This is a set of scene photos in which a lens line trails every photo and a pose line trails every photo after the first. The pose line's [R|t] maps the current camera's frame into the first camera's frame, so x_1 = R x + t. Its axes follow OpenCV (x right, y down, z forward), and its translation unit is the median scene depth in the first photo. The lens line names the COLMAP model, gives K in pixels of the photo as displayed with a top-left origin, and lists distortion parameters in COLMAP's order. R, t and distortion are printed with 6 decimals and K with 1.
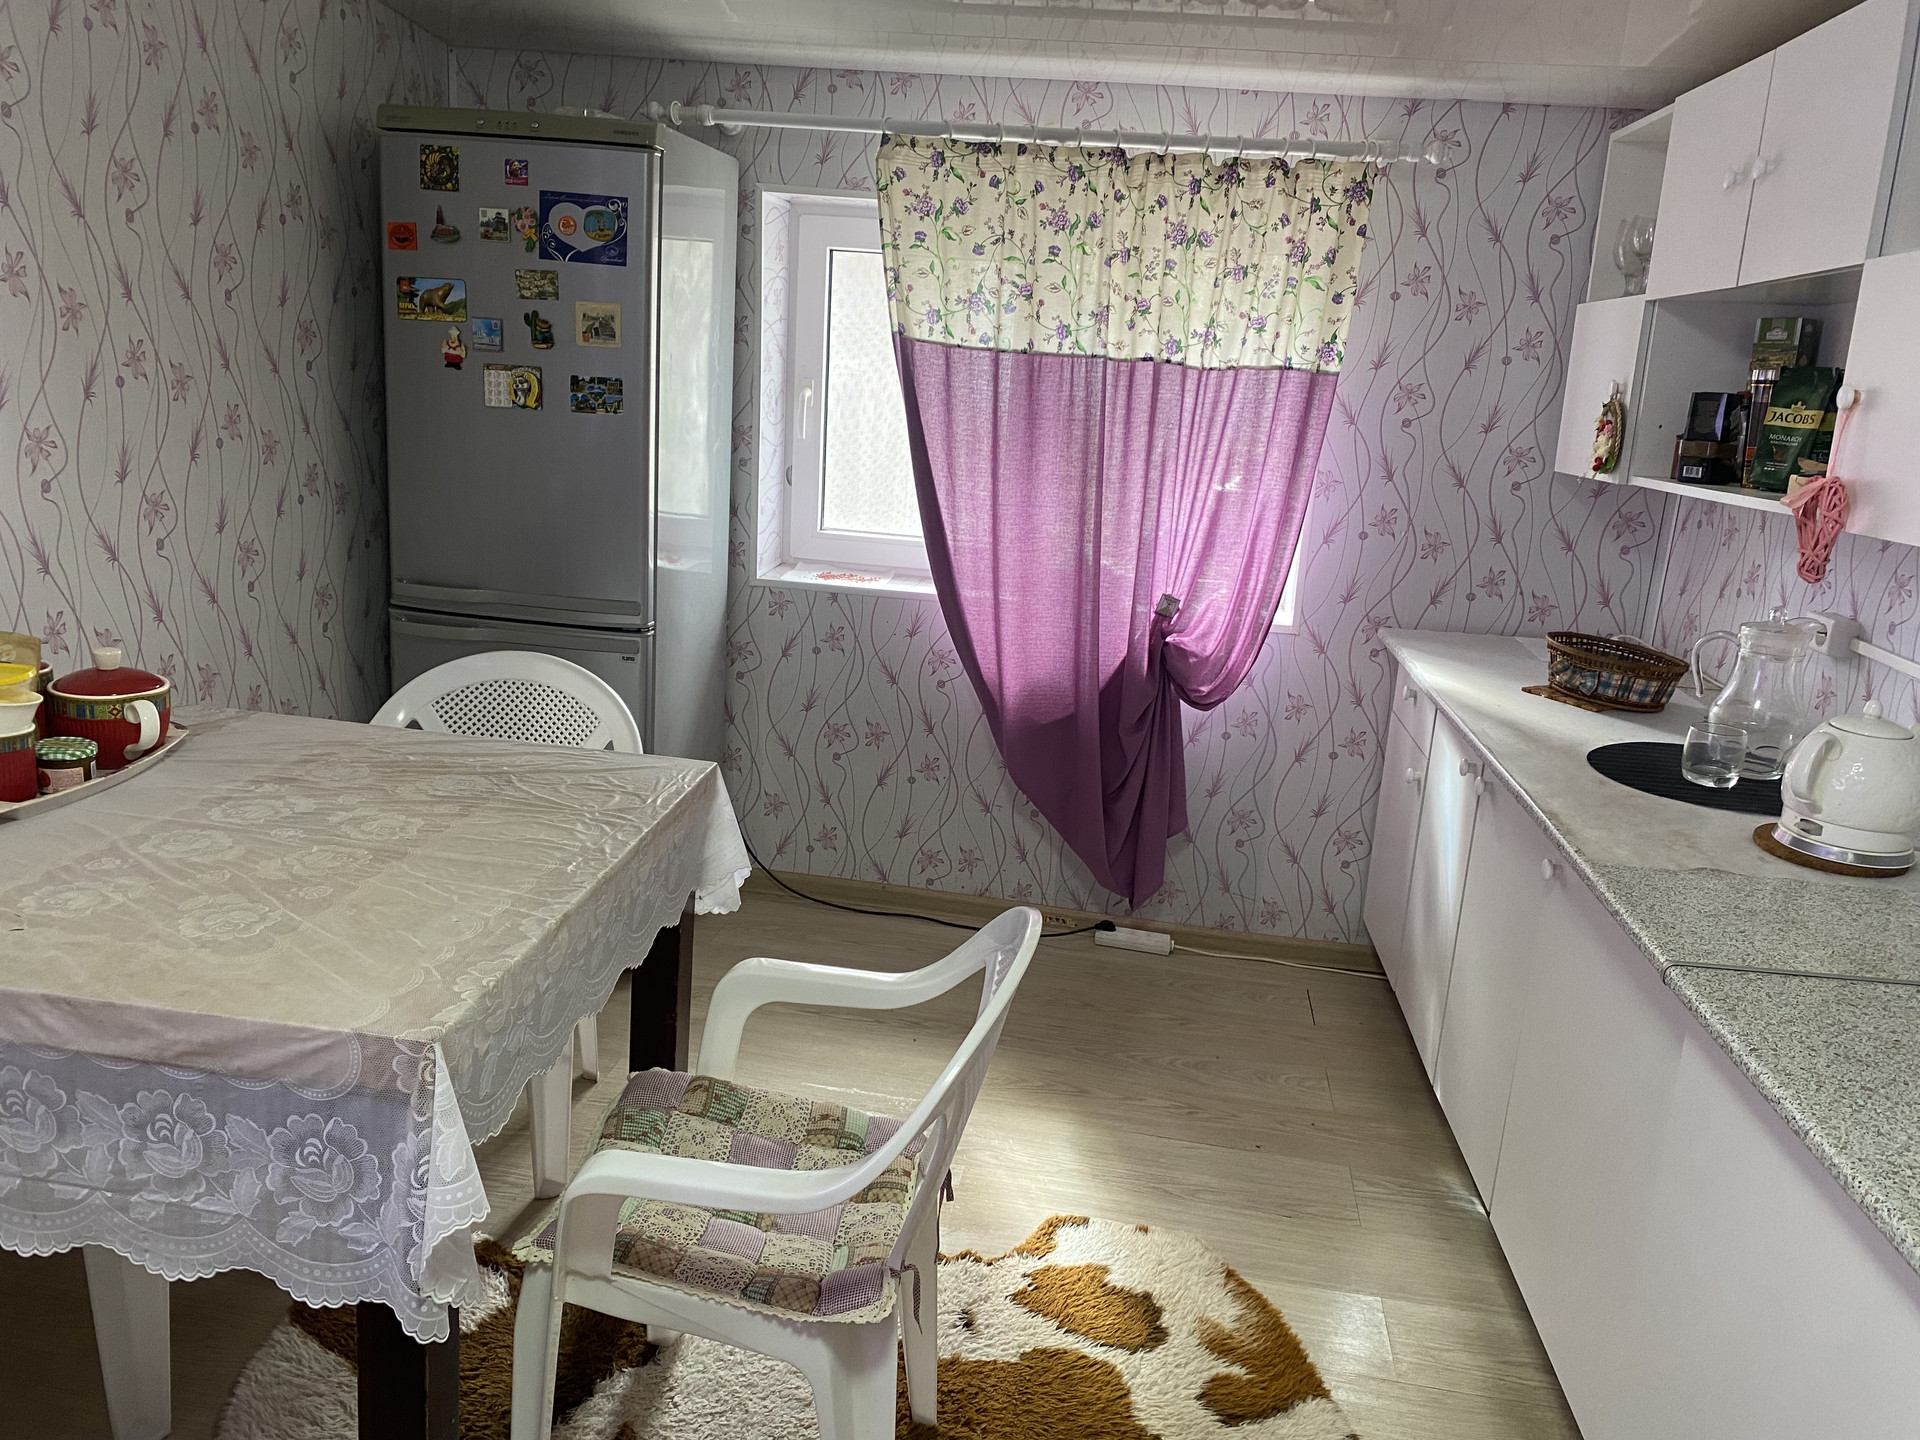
lens RADIAL K [[1465.9, 0, 960.3], [0, 1465.9, 725.4], [0, 0, 1]] dist [0.046733, -0.054257]
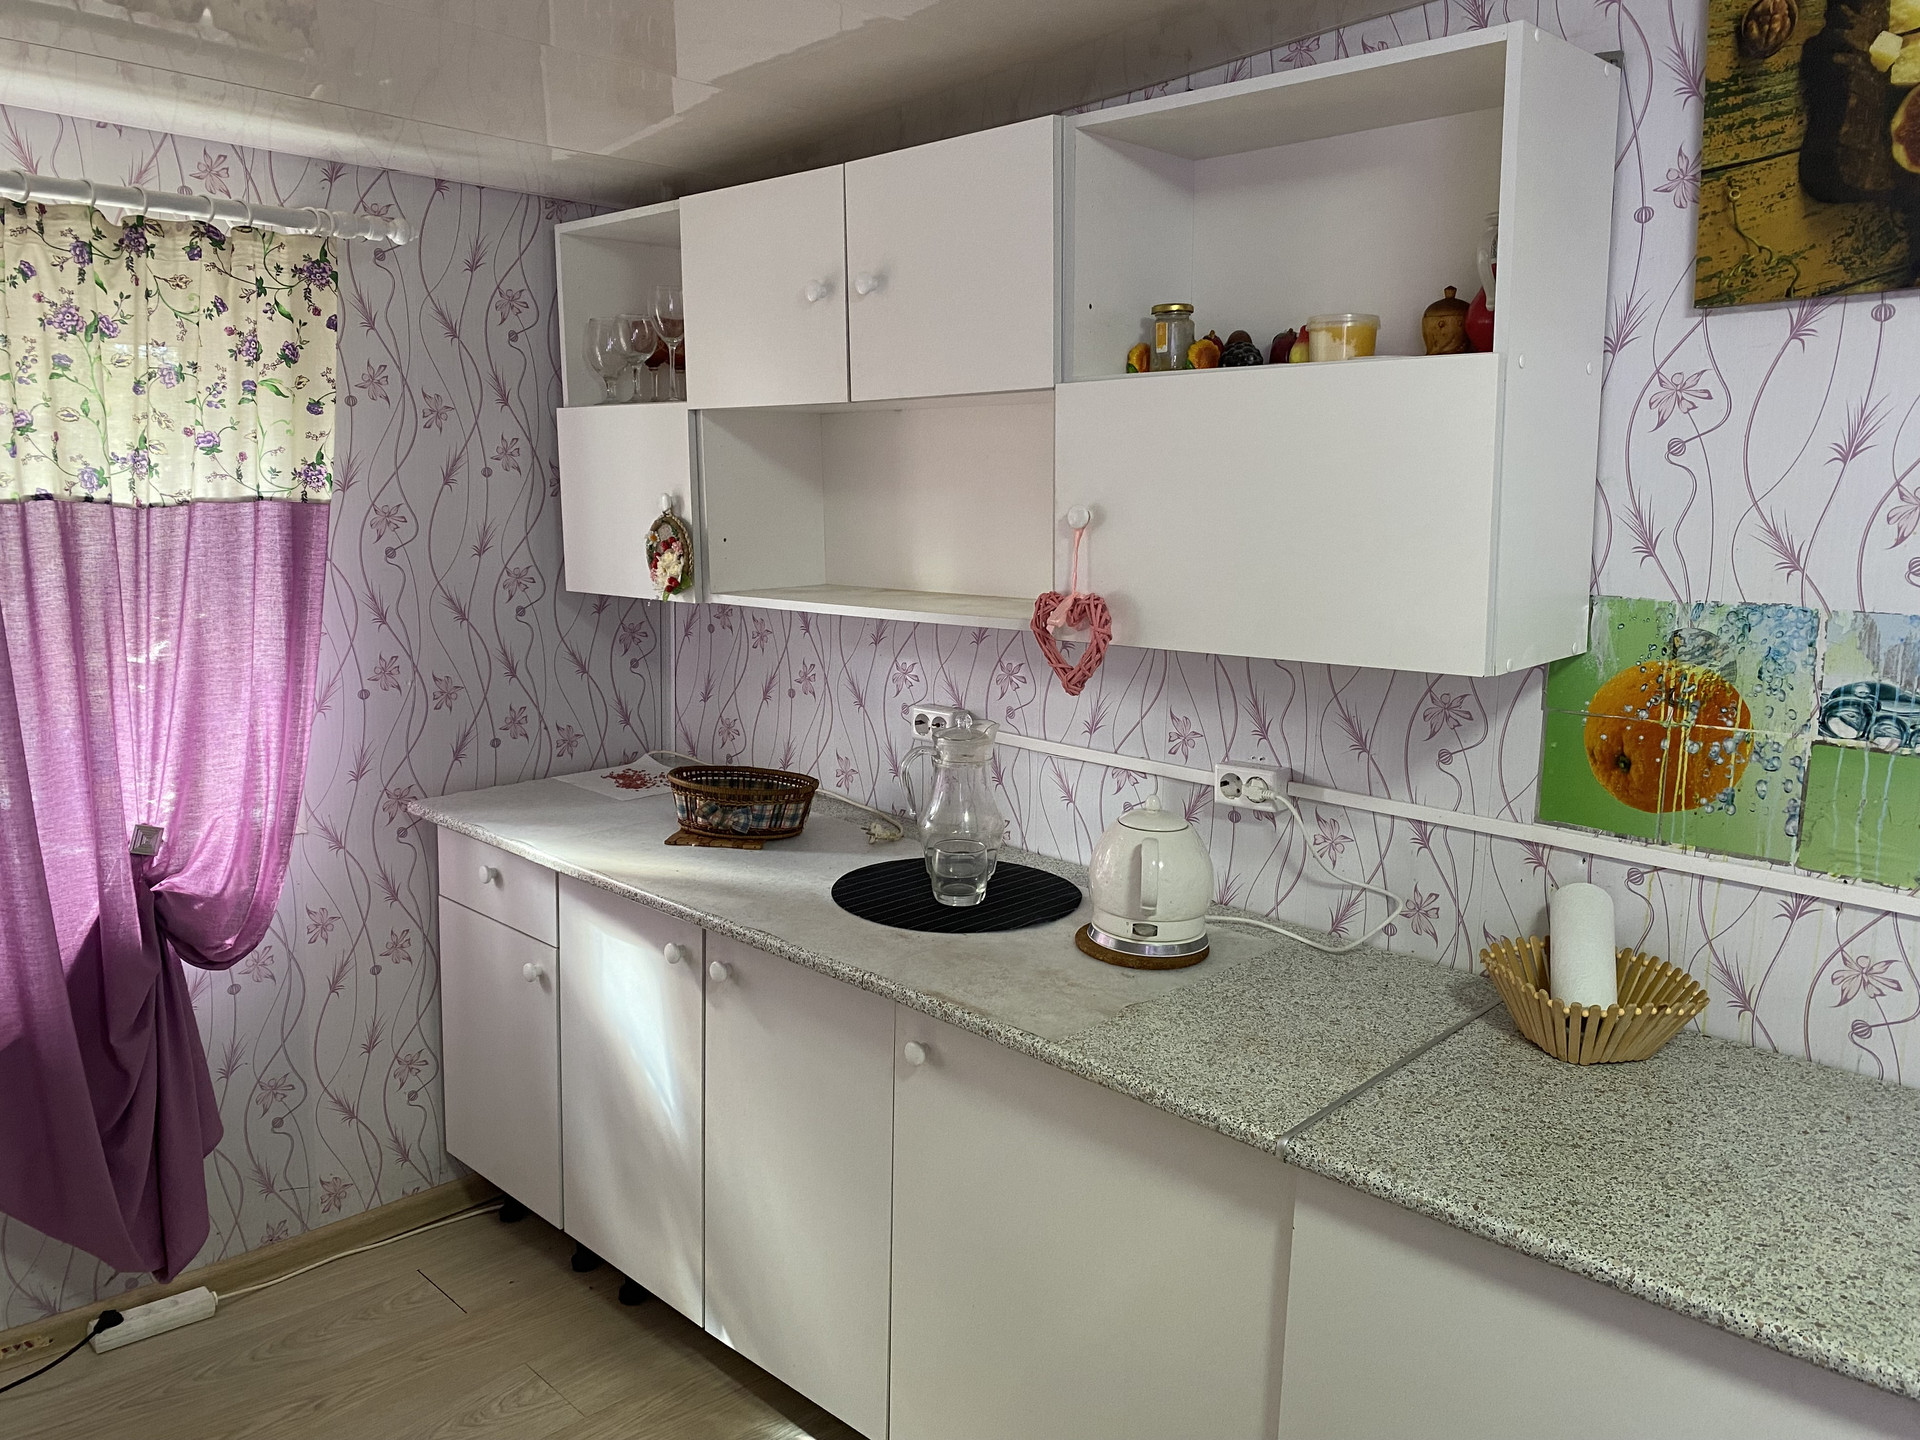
lens RADIAL K [[1465.9, 0, 946.6], [0, 1465.9, 700.3], [0, 0, 1]] dist [0.046733, -0.054257]
pose [[0.609296, -0.175977, 0.773169, -0.165873], [0.219619, 0.974369, 0.048701, -0.103602], [-0.761922, 0.140129, 0.632328, 0.276665]]
